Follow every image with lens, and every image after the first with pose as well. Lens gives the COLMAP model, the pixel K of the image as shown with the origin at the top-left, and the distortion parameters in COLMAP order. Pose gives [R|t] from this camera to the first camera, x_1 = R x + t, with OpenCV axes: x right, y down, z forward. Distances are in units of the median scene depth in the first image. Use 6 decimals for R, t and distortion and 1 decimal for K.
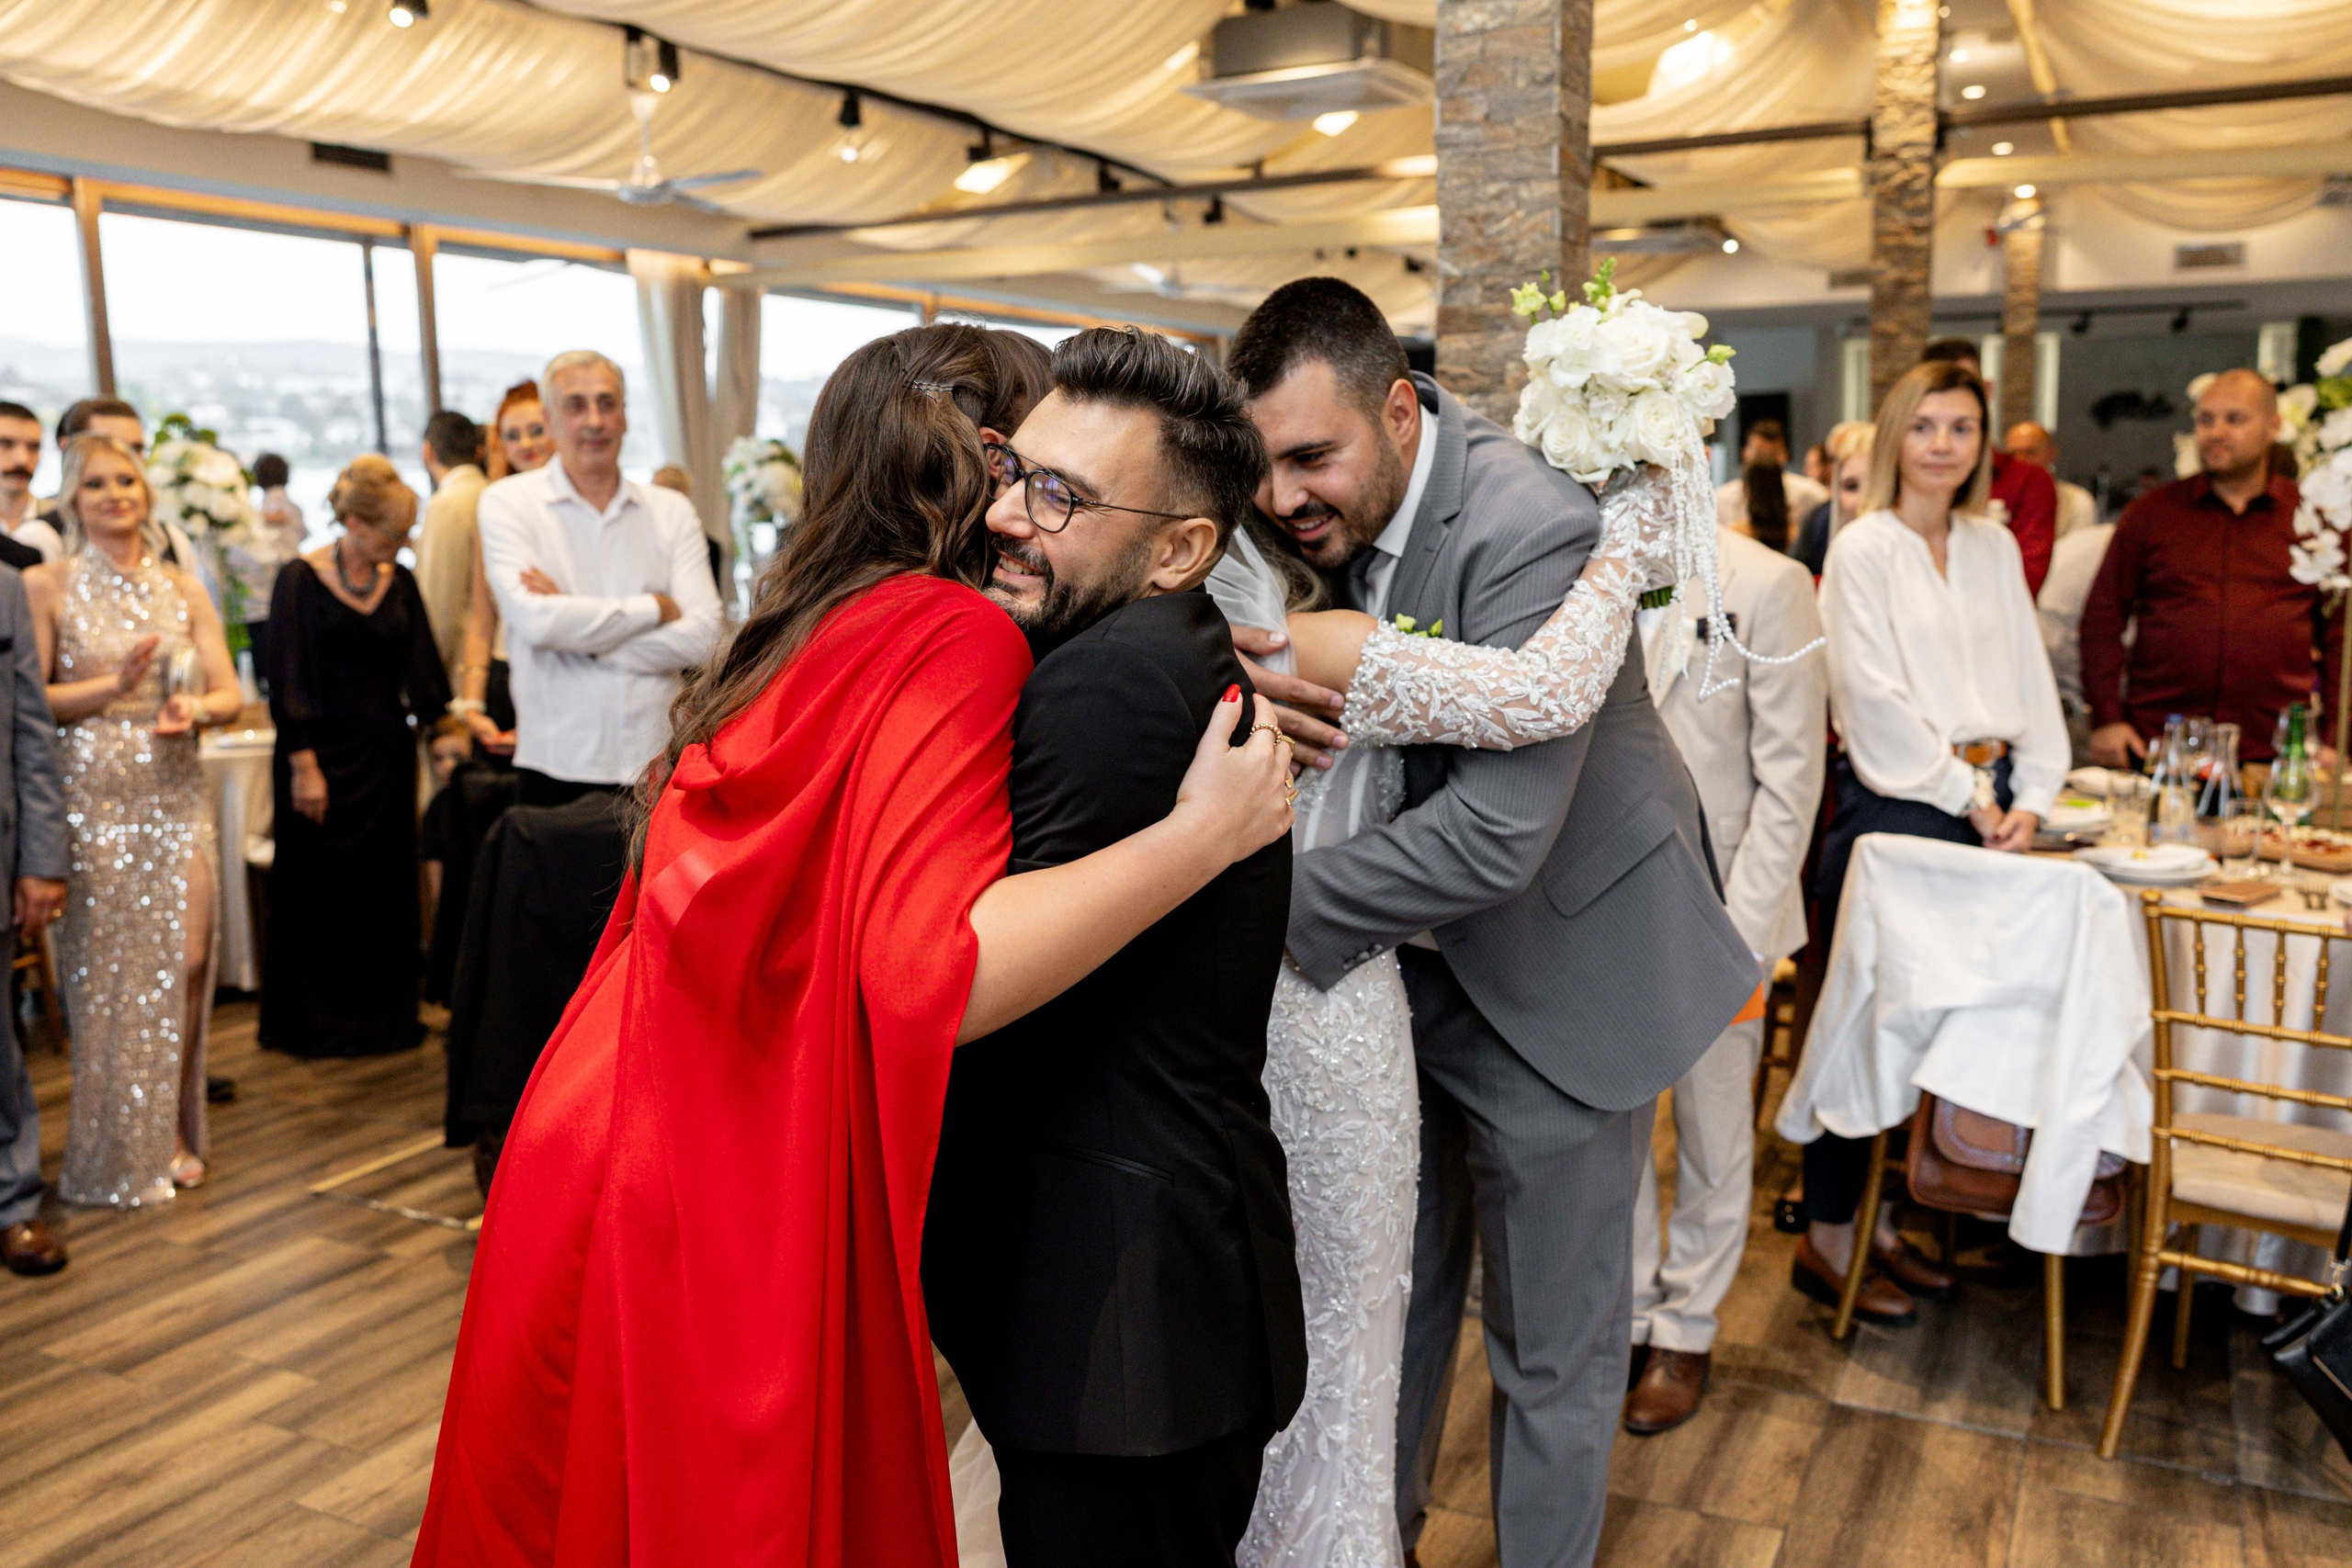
lens RADIAL K [[1941.6, 0, 1189.3], [0, 1941.6, 780.9], [0, 0, 1]] dist [-0.107031, 0.131337]
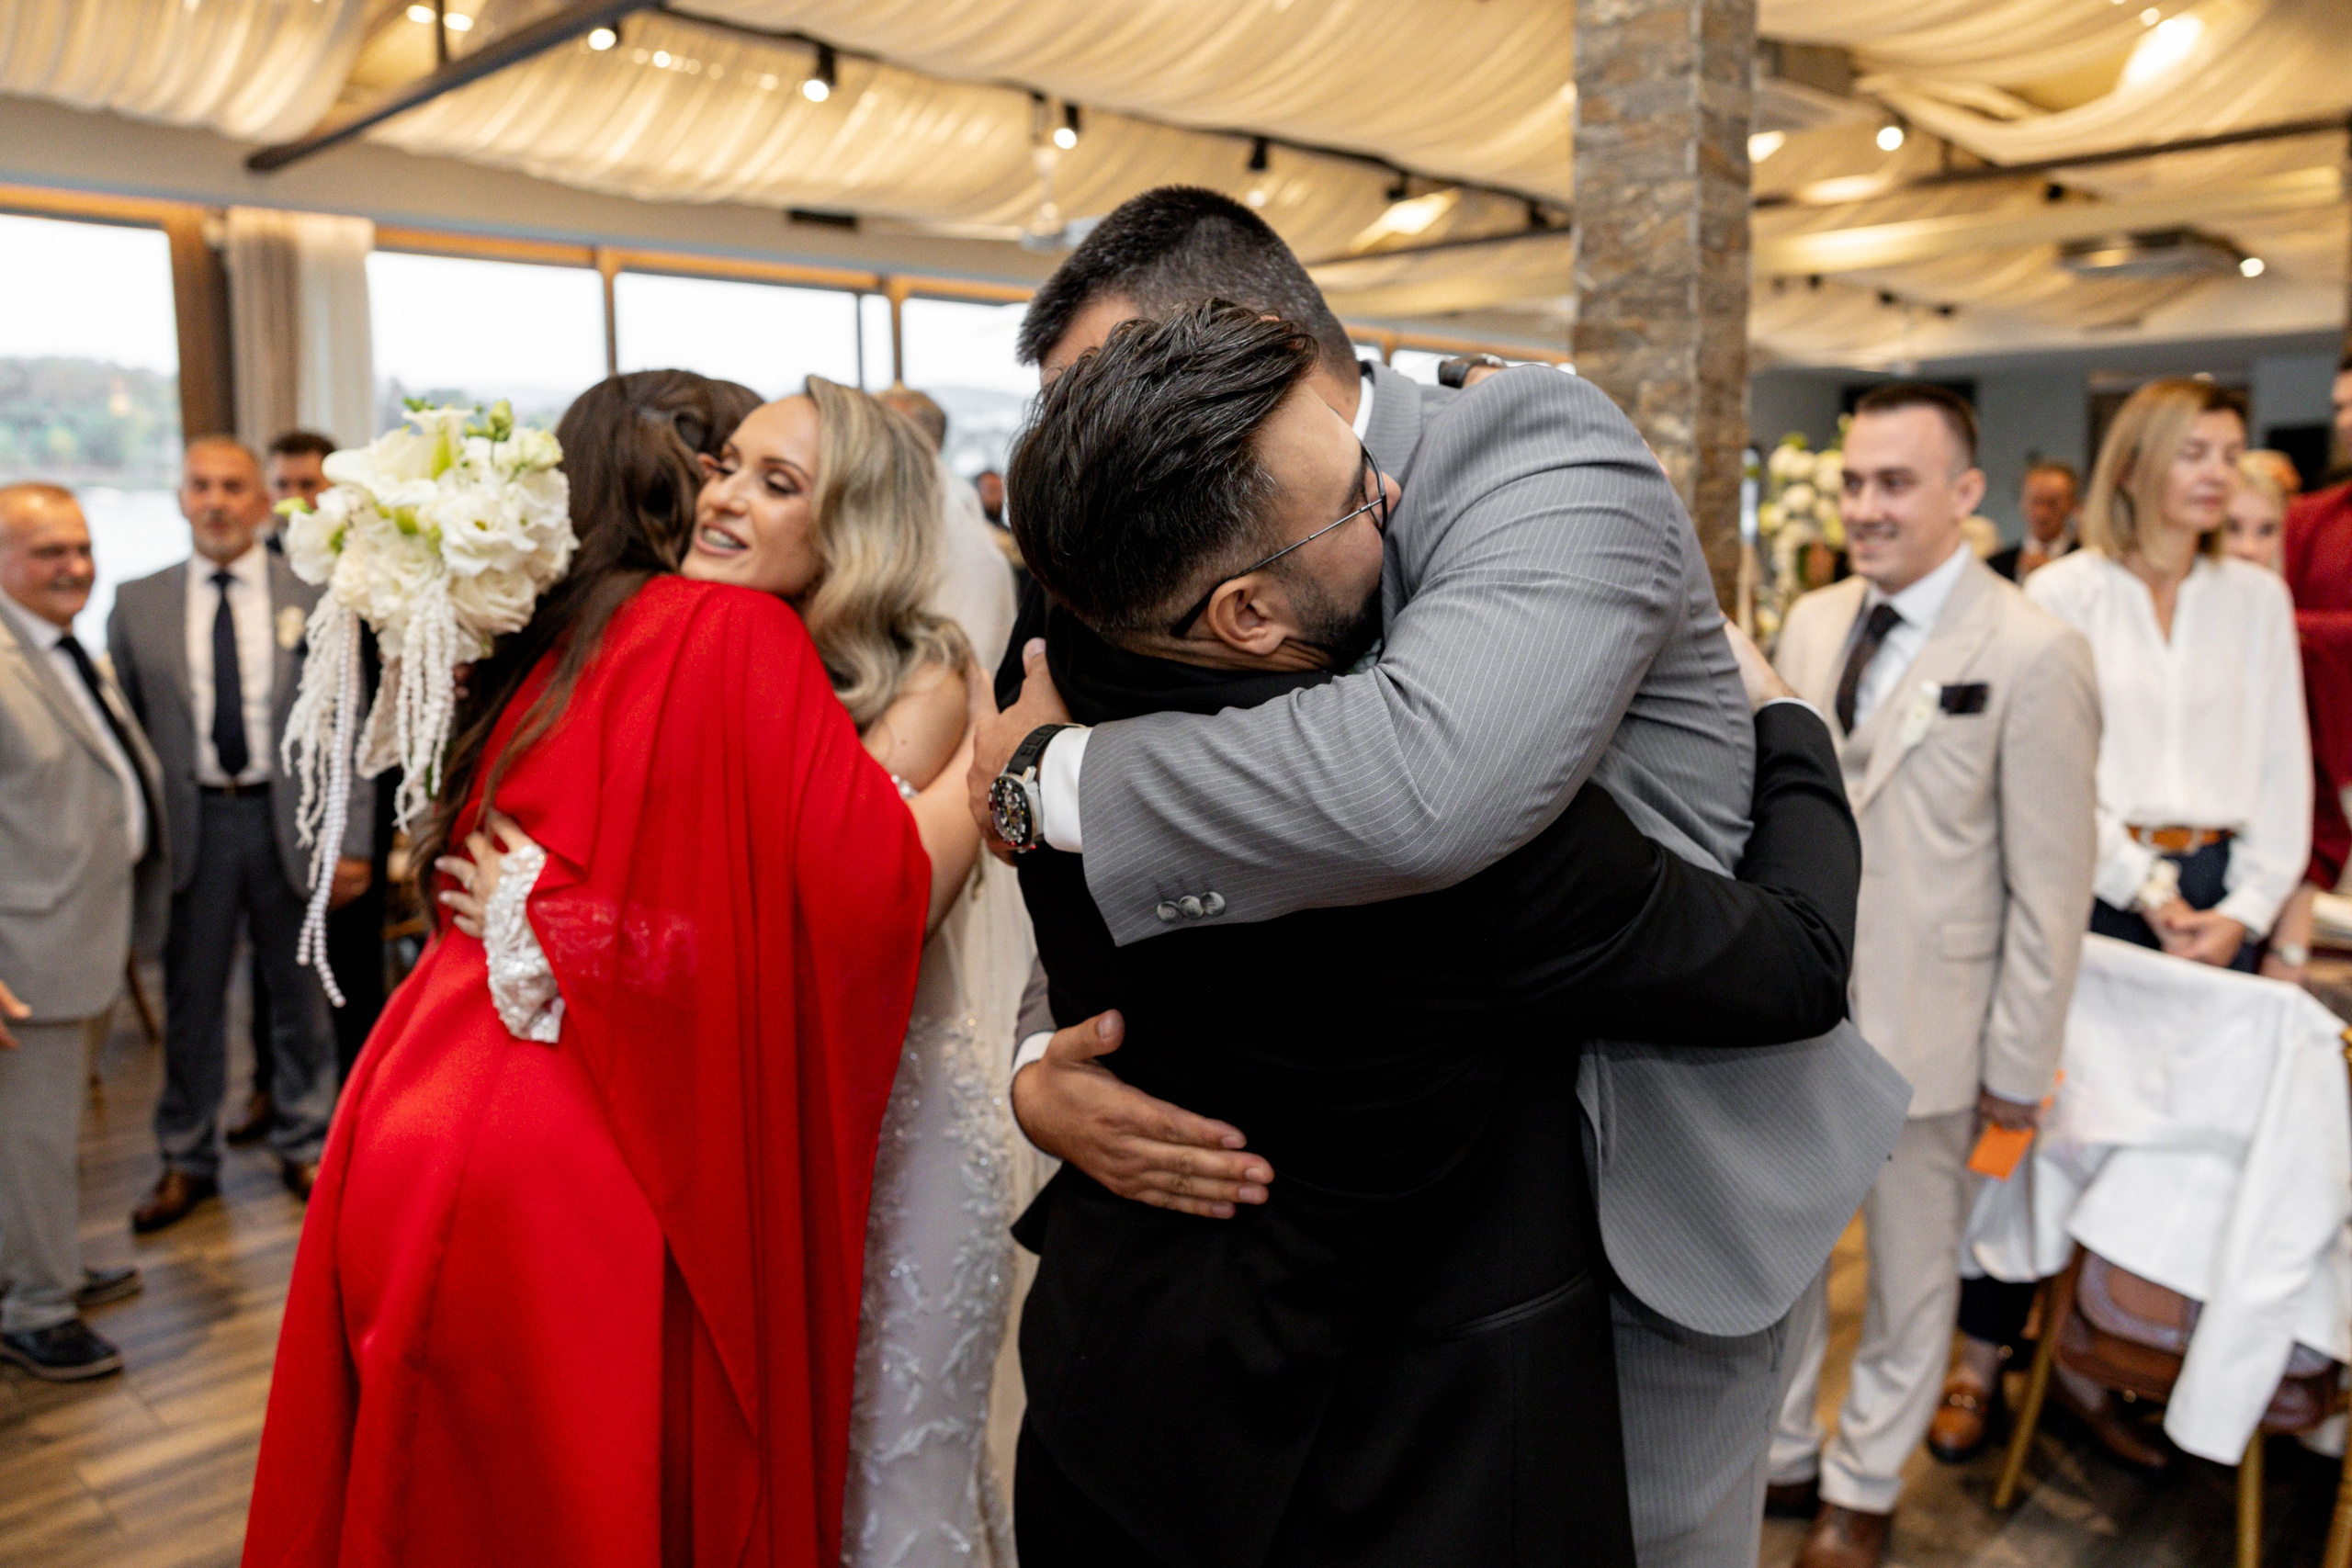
lens RADIAL K [[1827.5, 0, 1175.1], [0, 1827.5, 776.5], [0, 0, 1]] dist [-0.125311, 0.126780]
pose [[0.955130, 0.047327, -0.292382, 0.171464], [-0.049936, 0.998751, -0.001461, -0.015491], [0.291948, 0.015996, 0.956301, 0.100815]]
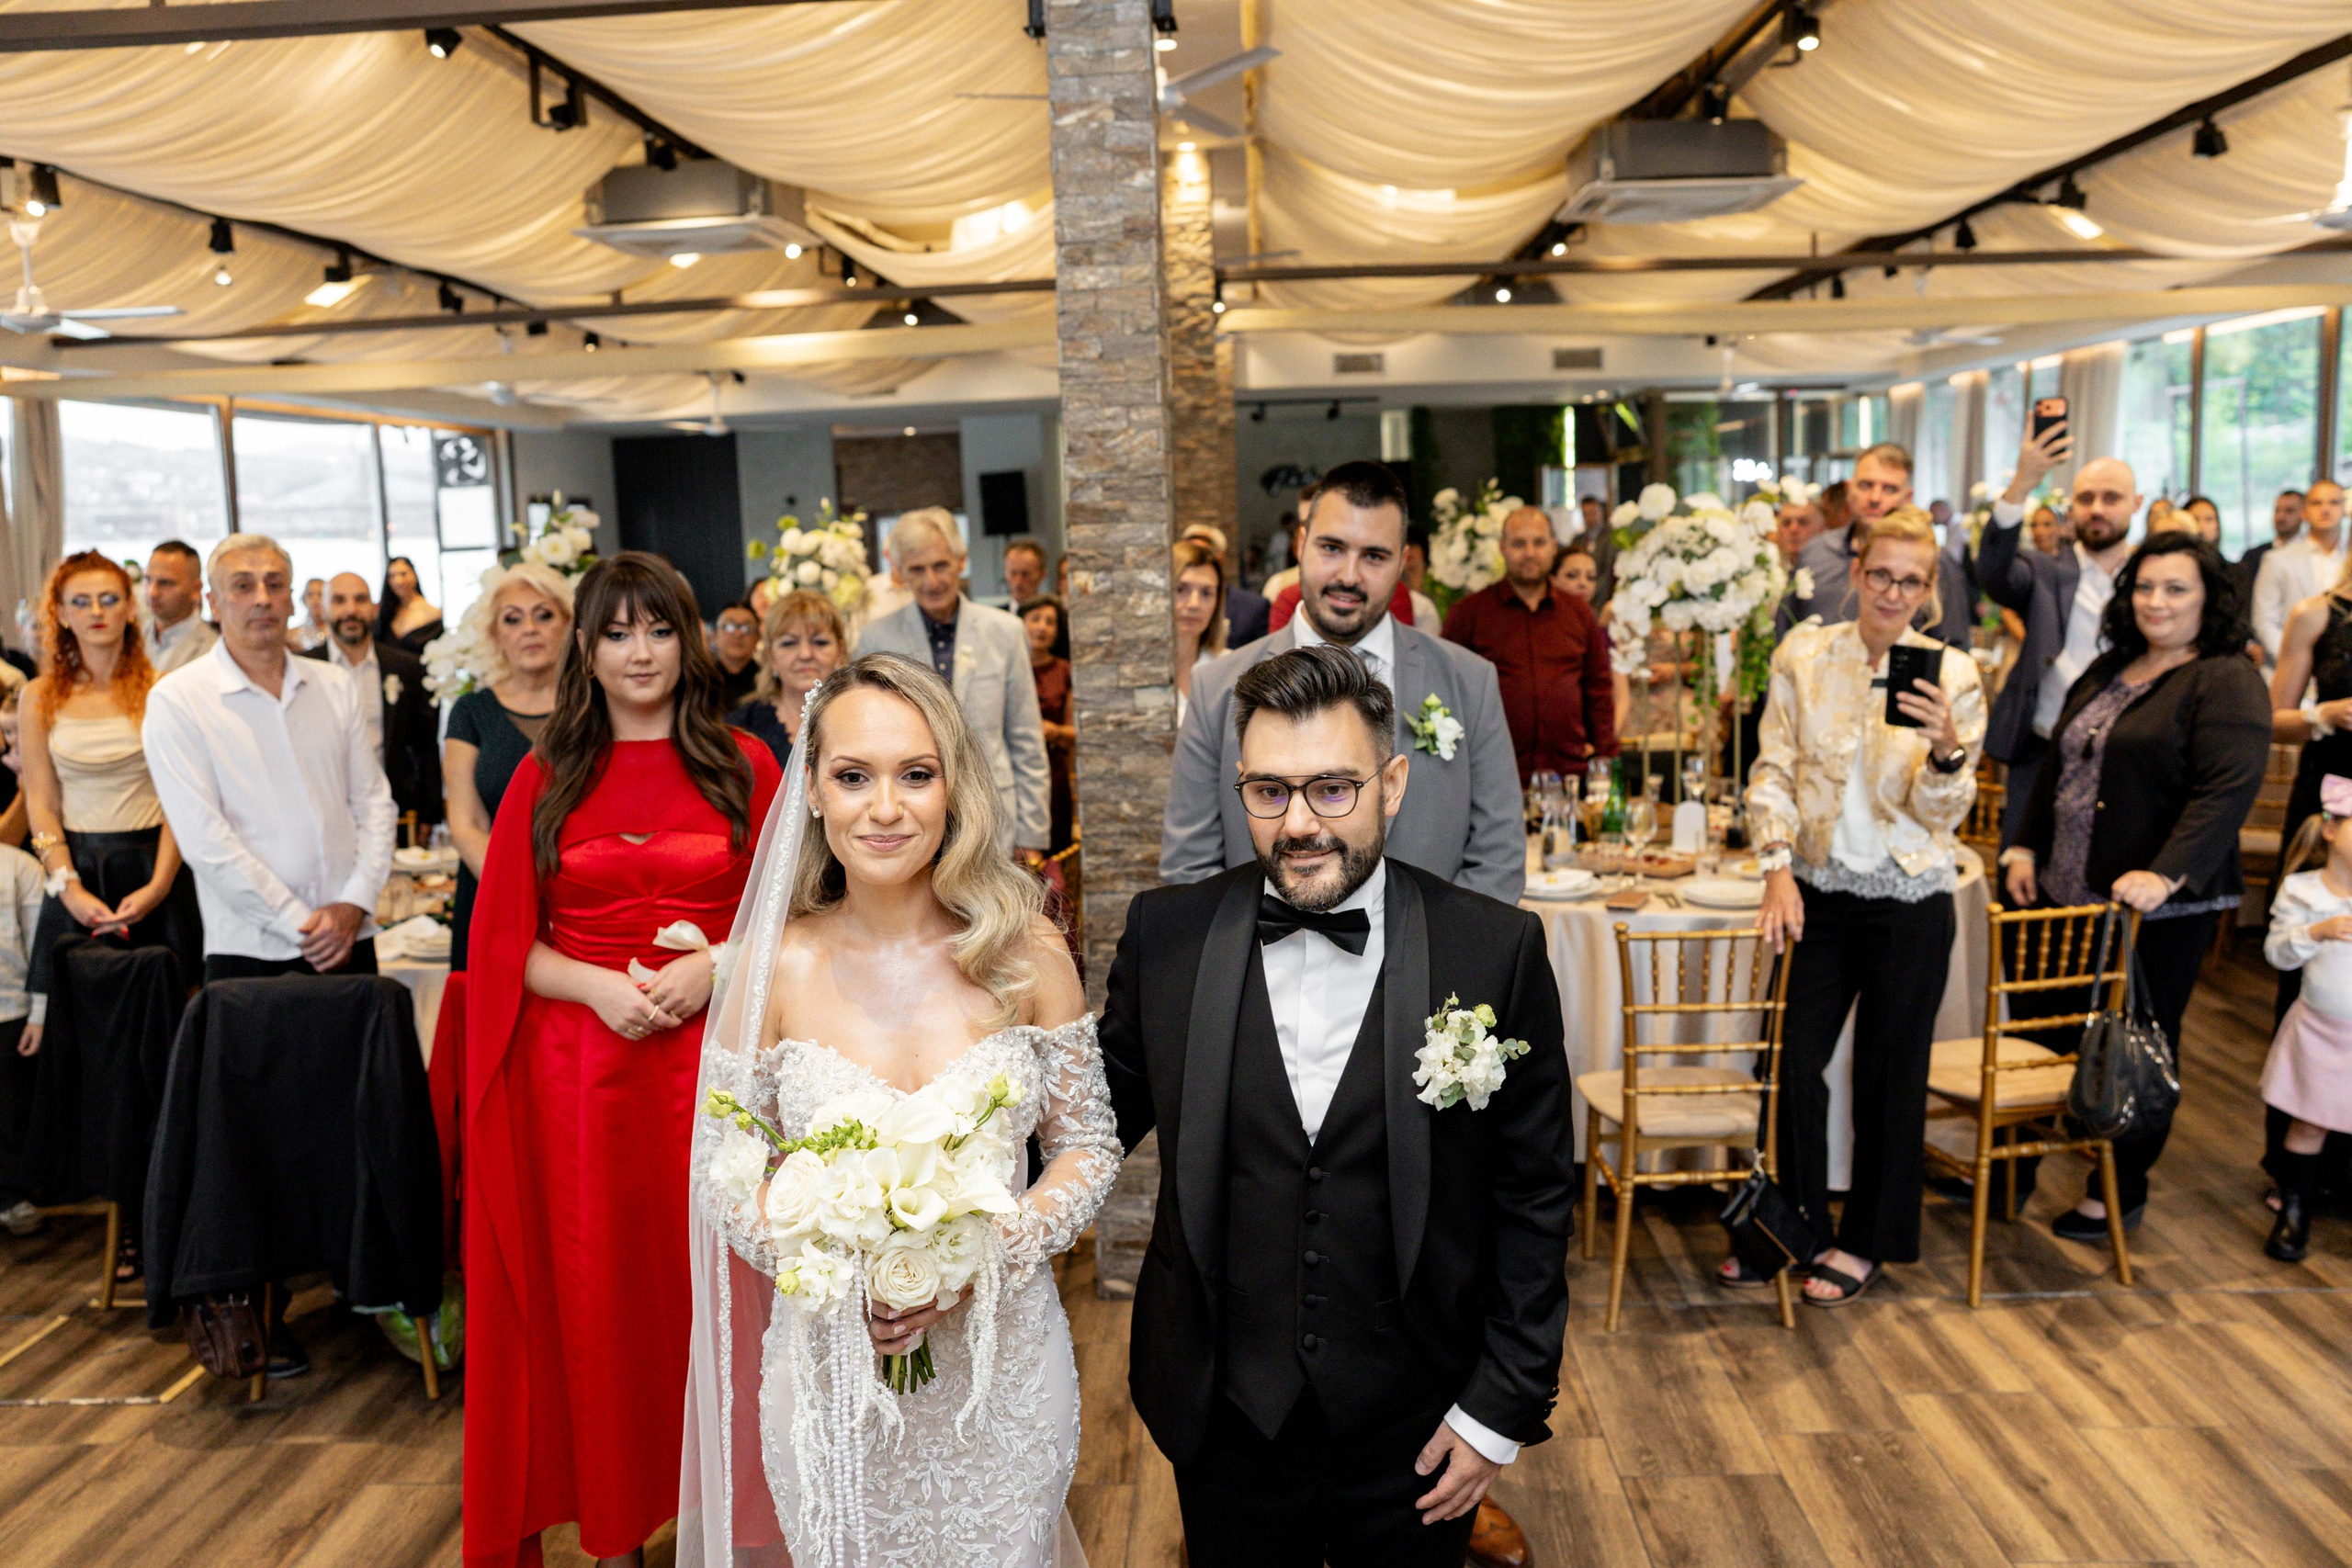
lens RADIAL K [[1848.2, 0, 1177.7], [0, 1848.2, 761.5], [0, 0, 1]] dist [-0.122157, 0.126876]
pose [[0.911009, -0.069959, 0.406409, -0.250086], [0.082240, 0.996530, -0.012808, -0.045793], [-0.404103, 0.045091, 0.913601, -0.099849]]
